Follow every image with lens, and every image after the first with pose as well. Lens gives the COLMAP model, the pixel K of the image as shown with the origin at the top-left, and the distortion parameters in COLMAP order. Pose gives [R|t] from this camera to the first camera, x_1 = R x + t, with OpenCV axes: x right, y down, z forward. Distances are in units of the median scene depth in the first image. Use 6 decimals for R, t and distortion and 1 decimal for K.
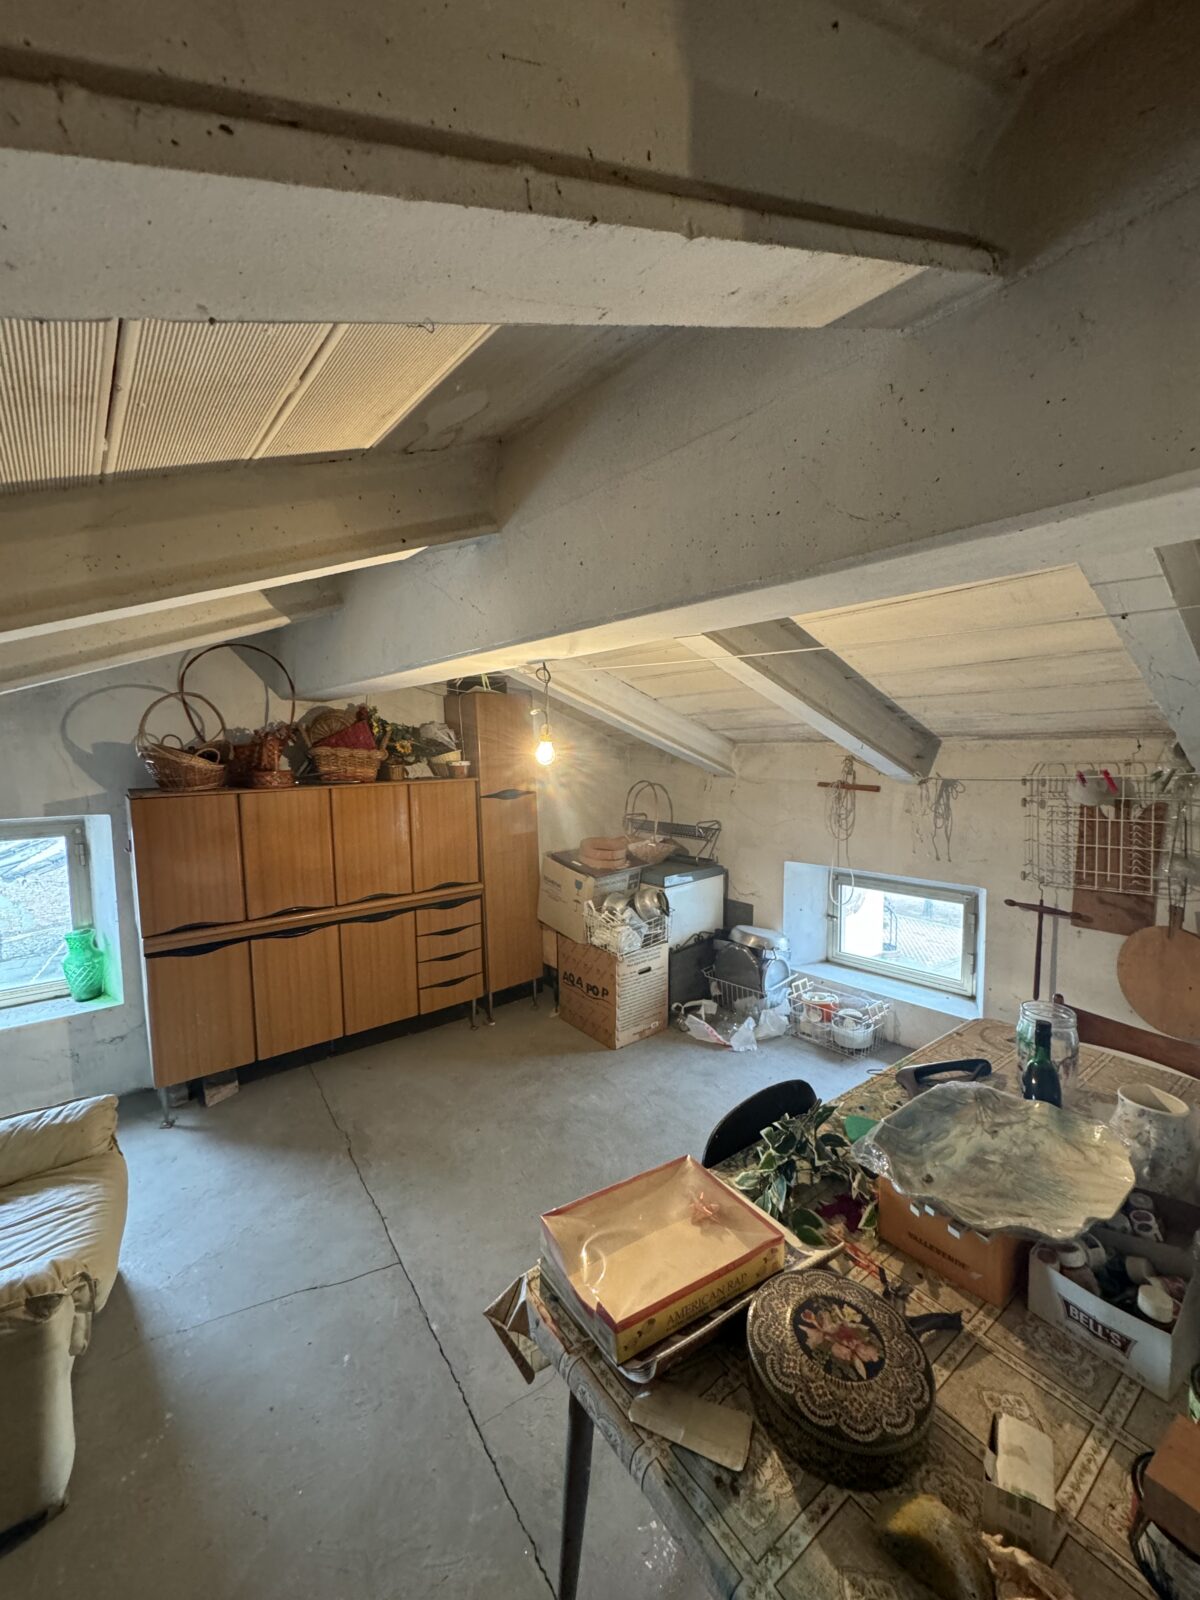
lens RADIAL K [[633.9, 0, 603.0], [0, 633.9, 800.1], [0, 0, 1]] dist [-0.002666, 0.000124]
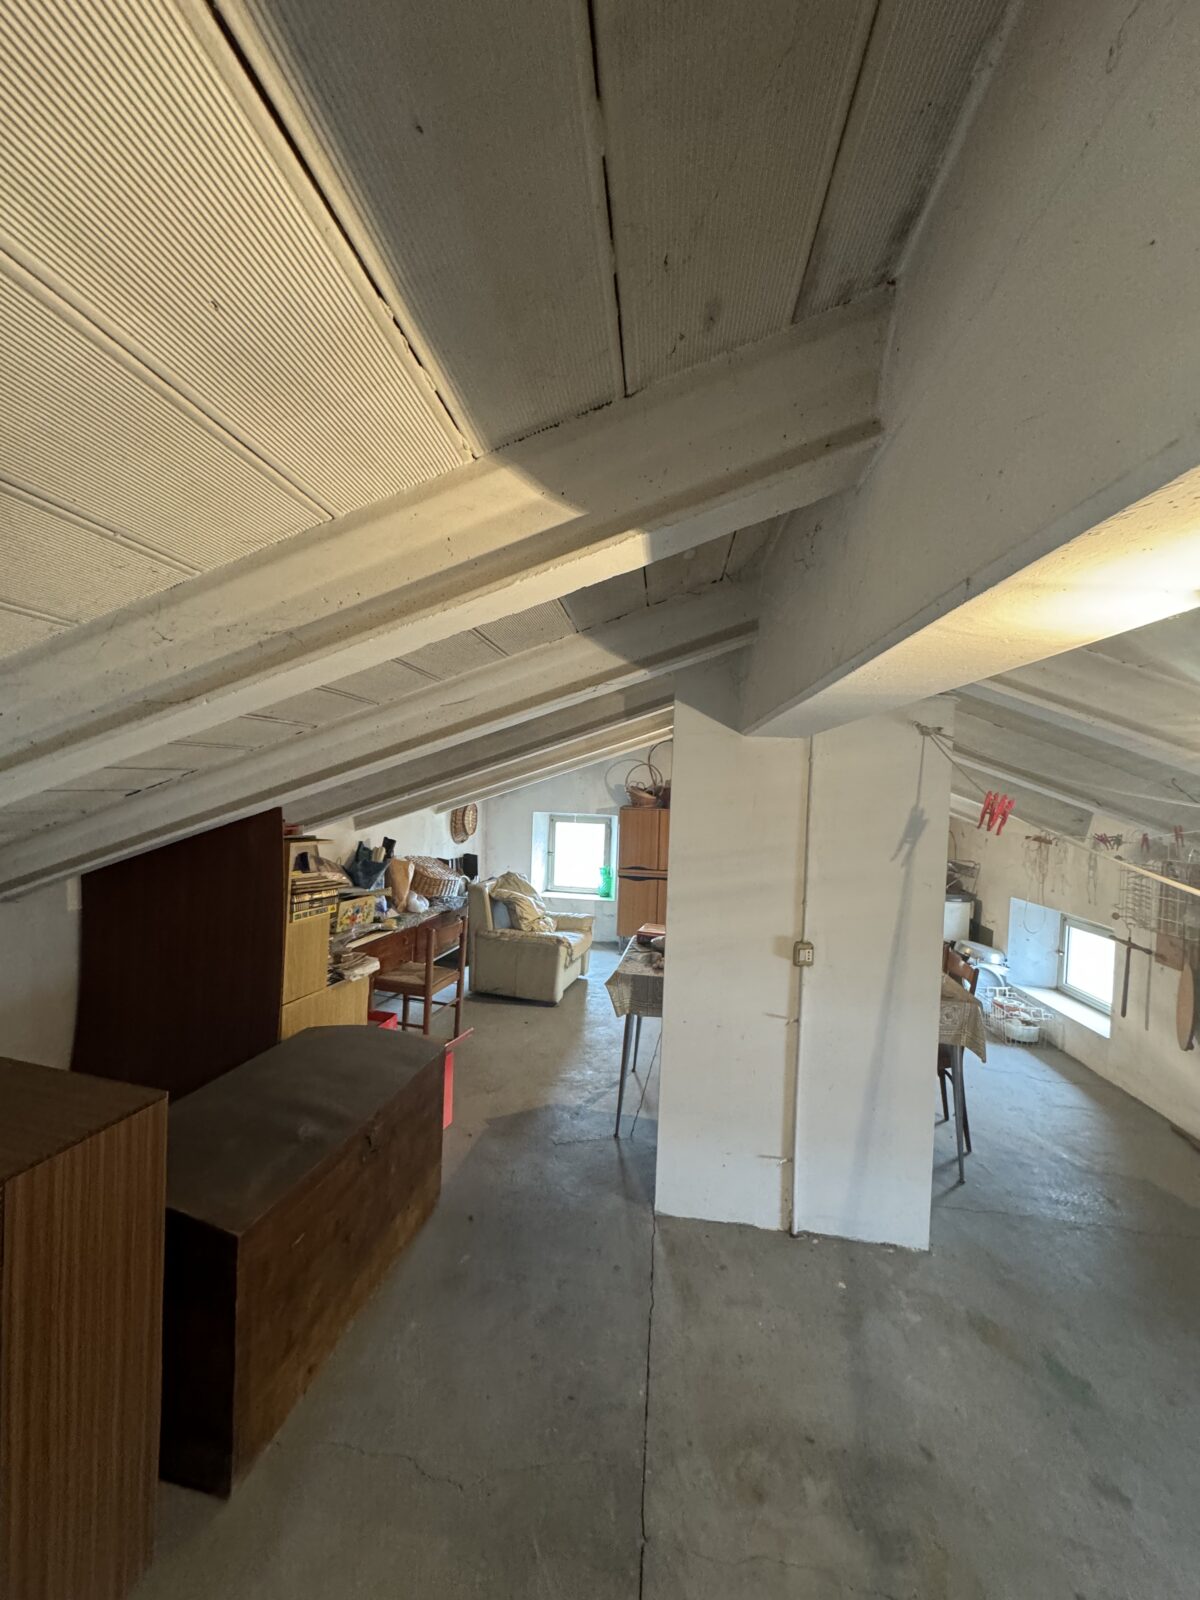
lens RADIAL K [[633.9, 0, 603.0], [0, 633.9, 800.1], [0, 0, 1]] dist [-0.002666, 0.000124]
pose [[0.689673, 0.055284, -0.722008, 0.820923], [-0.104006, 0.994306, -0.023214, 0.024531], [0.716613, 0.091103, 0.691496, -0.617951]]
